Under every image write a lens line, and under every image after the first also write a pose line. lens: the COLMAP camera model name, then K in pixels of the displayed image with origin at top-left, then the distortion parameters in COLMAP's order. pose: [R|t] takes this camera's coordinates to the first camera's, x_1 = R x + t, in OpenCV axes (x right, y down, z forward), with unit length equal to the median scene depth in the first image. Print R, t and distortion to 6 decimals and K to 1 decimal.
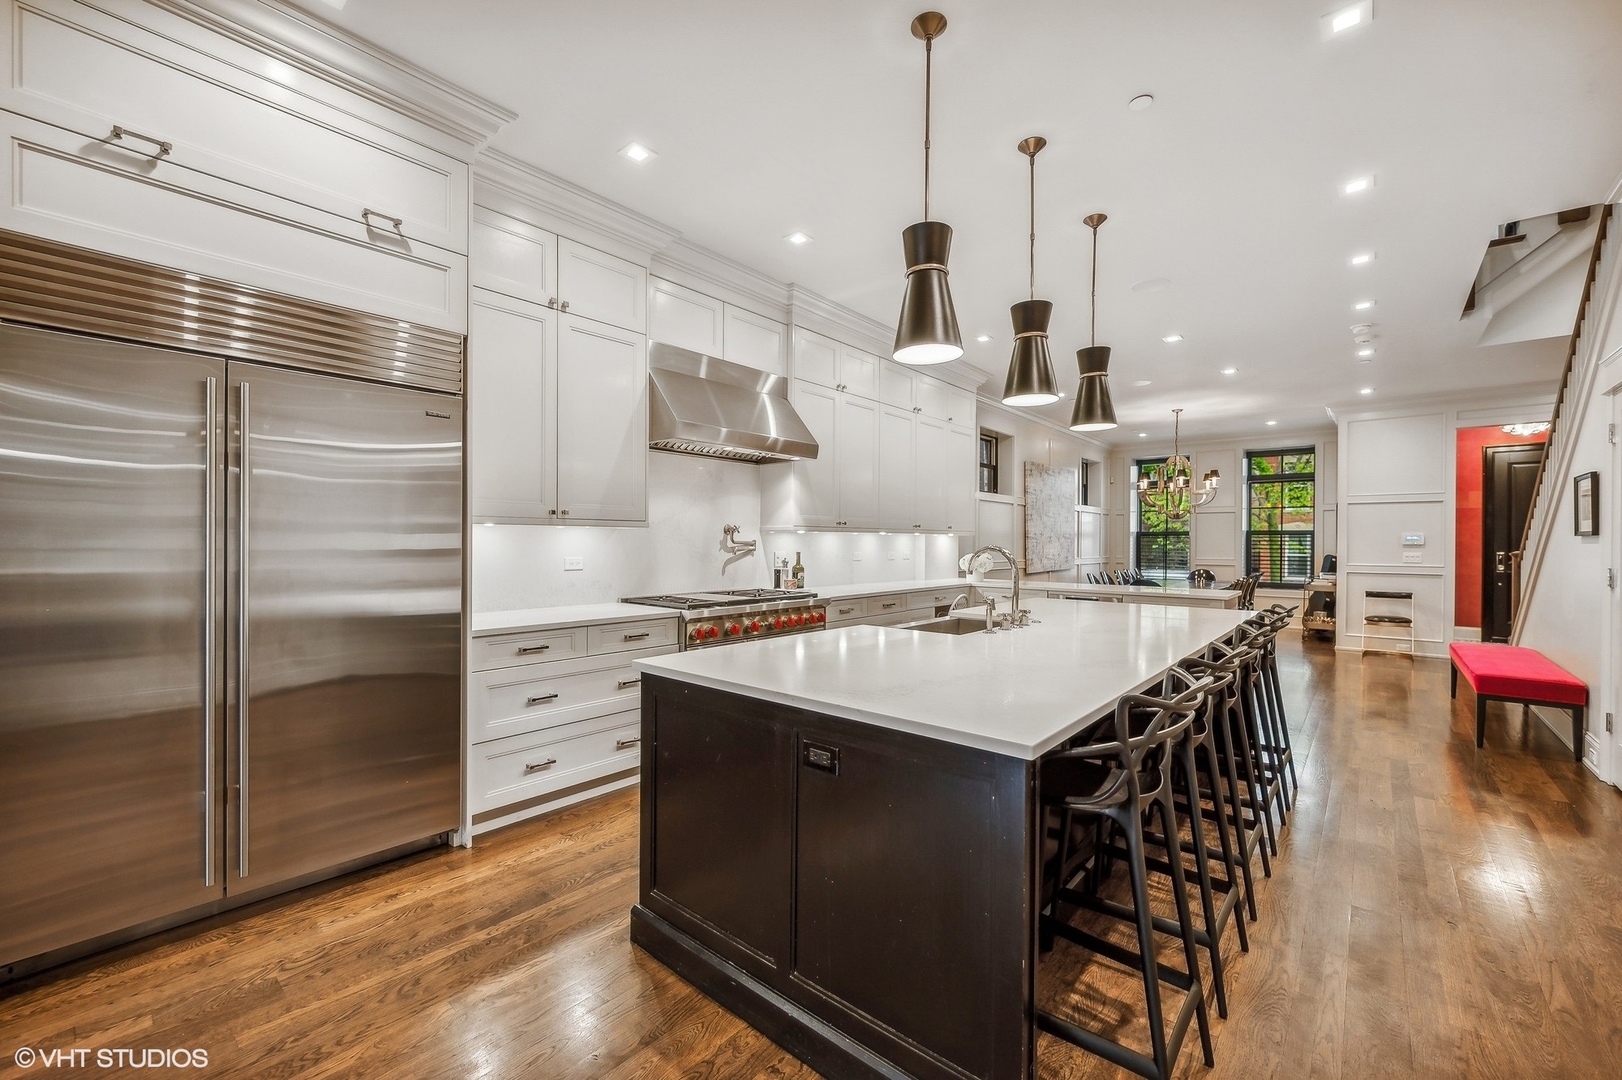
lens RADIAL K [[655.4, 0, 803.3], [0, 655.4, 543.4], [0, 0, 1]] dist [-0.001886, -0.000660]
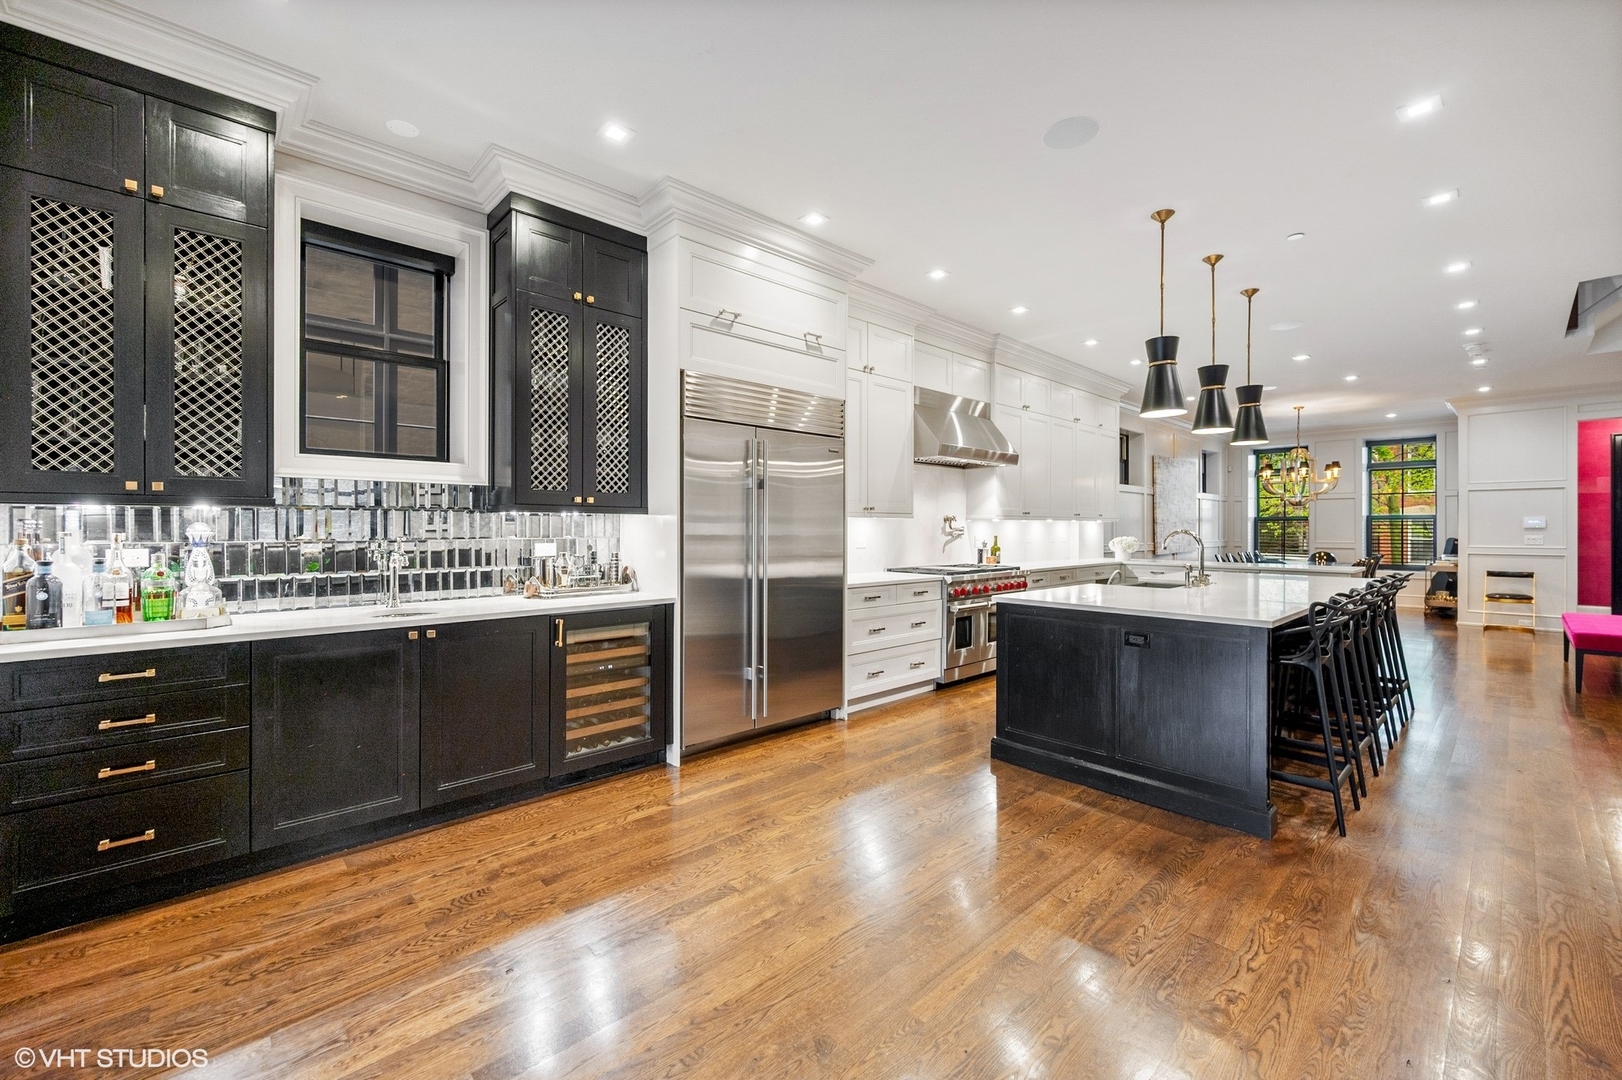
lens RADIAL K [[655.4, 0, 806.7], [0, 655.4, 527.8], [0, 0, 1]] dist [-0.001886, -0.000660]
pose [[0.993984, -0.005086, -0.109405, -0.246331], [0.004708, 0.999982, -0.003714, 0.000594], [0.109422, 0.003176, 0.993990, -0.345988]]
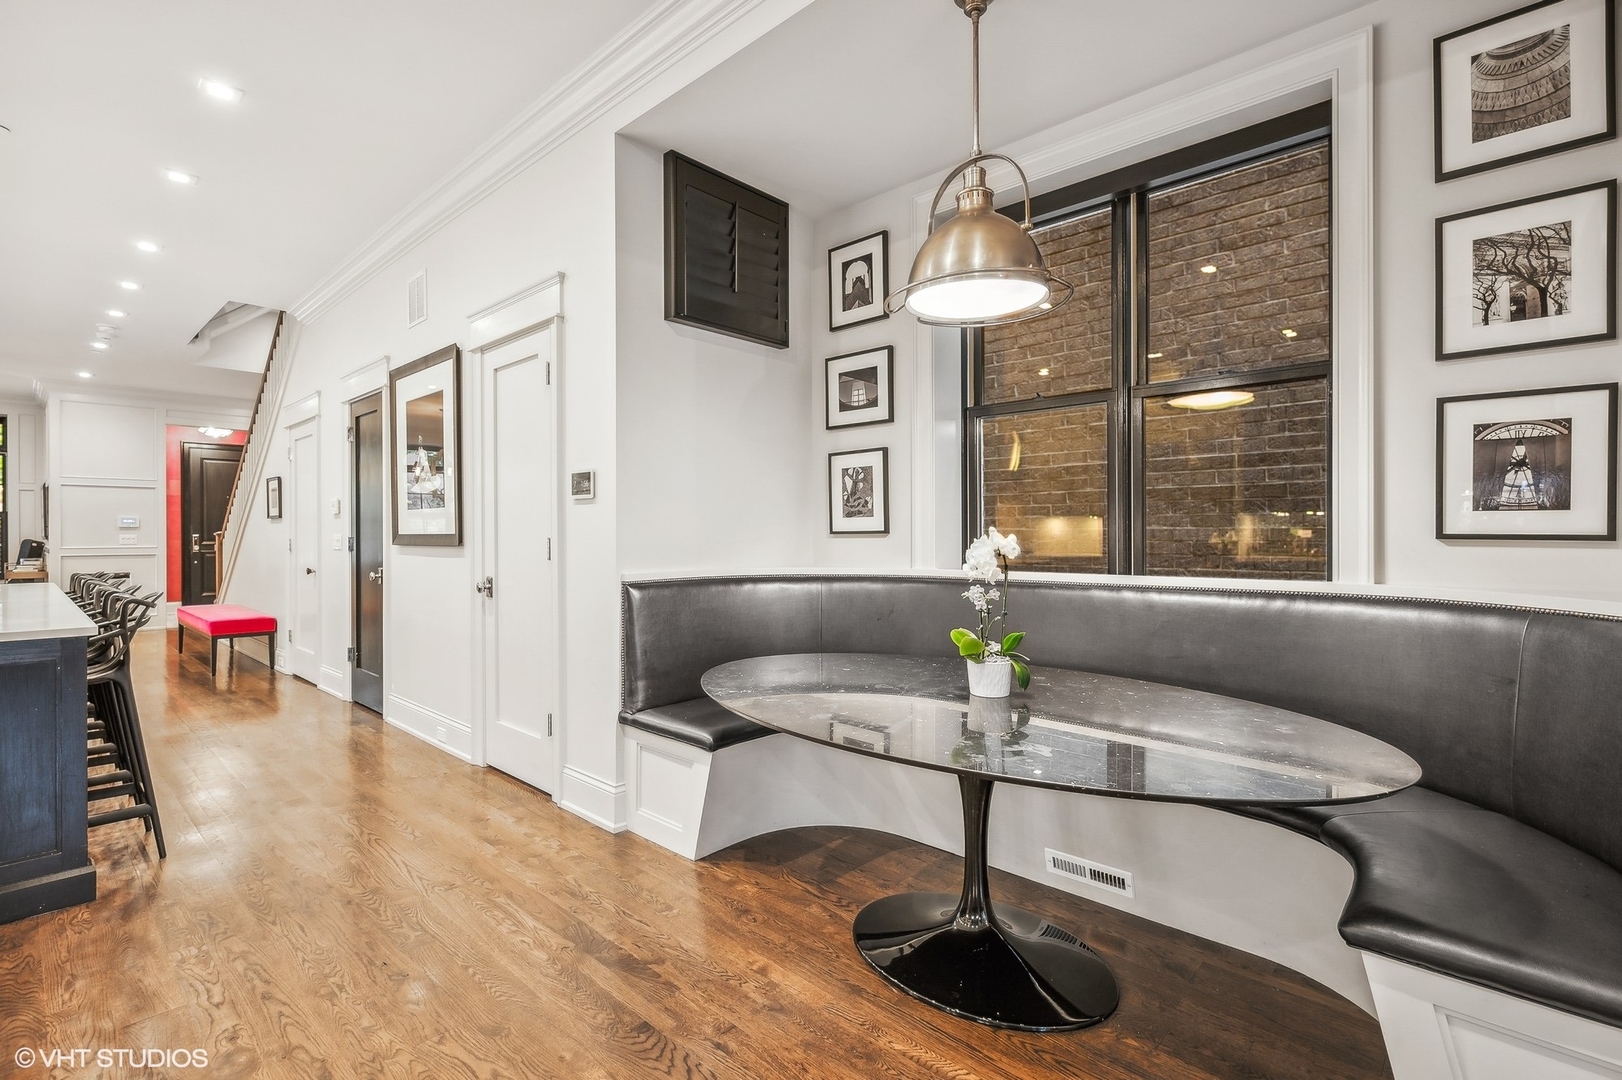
lens RADIAL K [[751.1, 0, 818.2], [0, 751.1, 535.5], [0, 0, 1]] dist [0.001347, -0.001455]
pose [[0.029375, -0.007996, 0.999536, -0.412902], [0.003797, 0.999962, 0.007888, 0.015853], [-0.999561, 0.003564, 0.029404, -0.254211]]
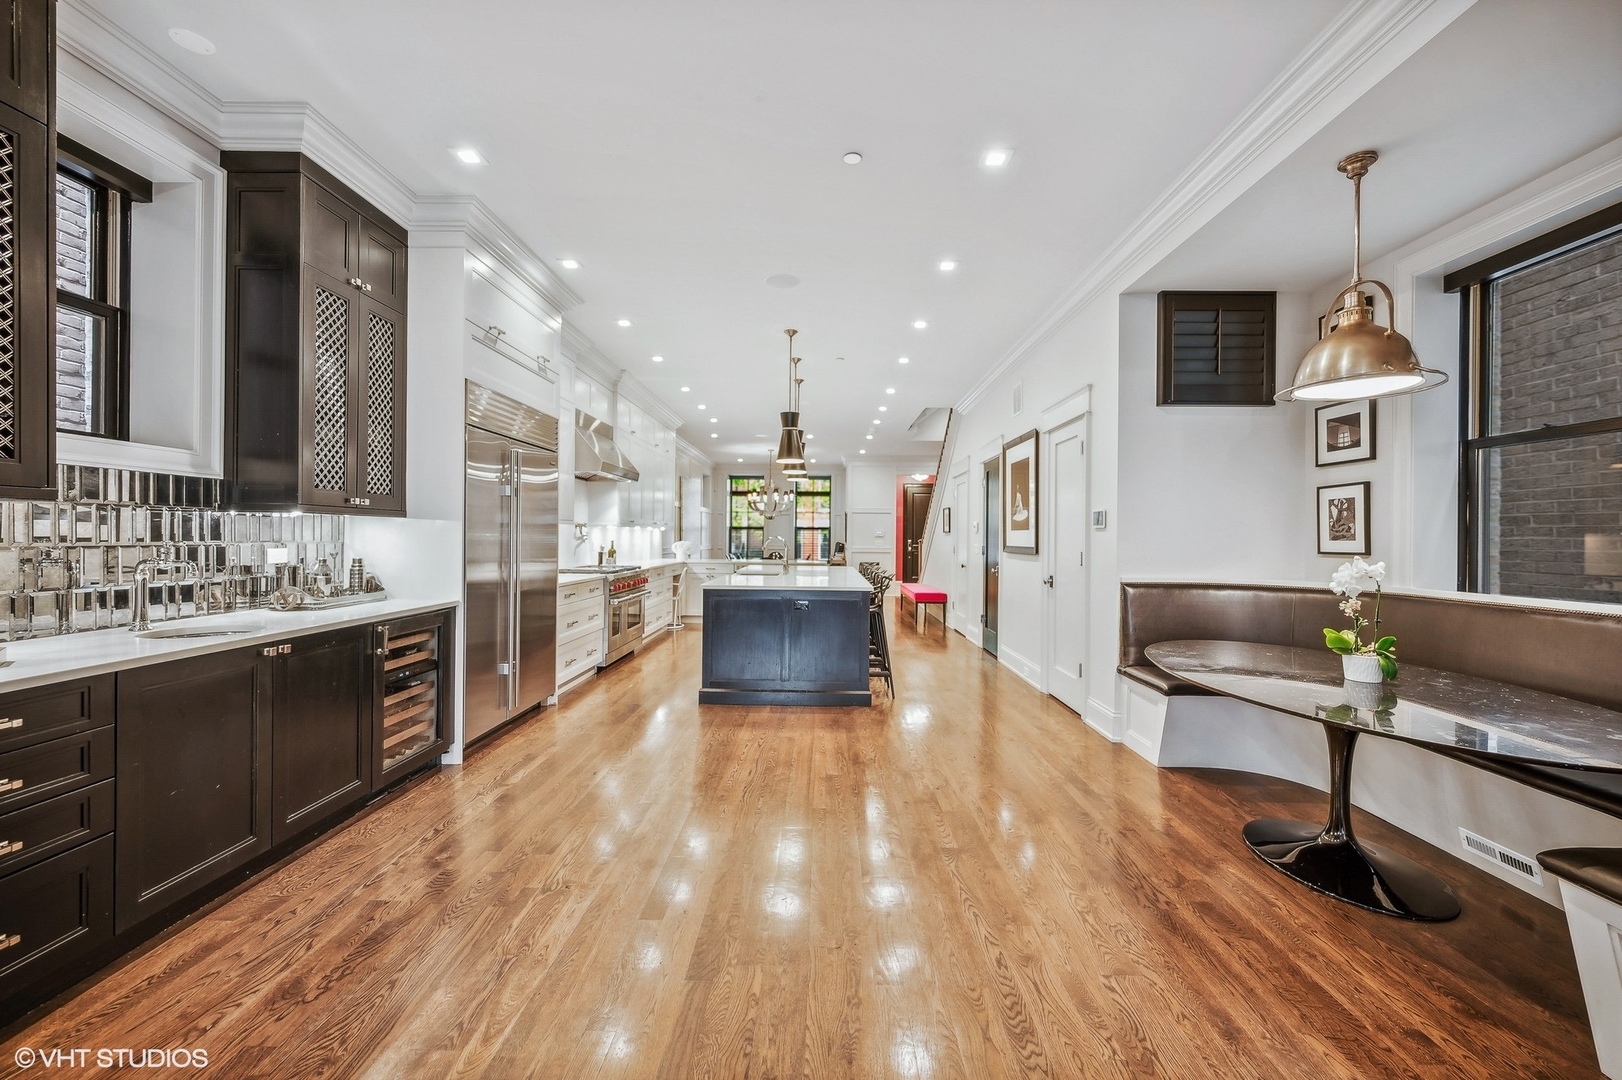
lens RADIAL K [[655.4, 0, 811.1], [0, 655.4, 537.1], [0, 0, 1]] dist [-0.001886, -0.000660]
pose [[0.765716, 0.000856, 0.643178, -0.651283], [-0.003909, 0.999987, 0.003322, -0.001383], [-0.643167, -0.005058, 0.765709, -0.470085]]
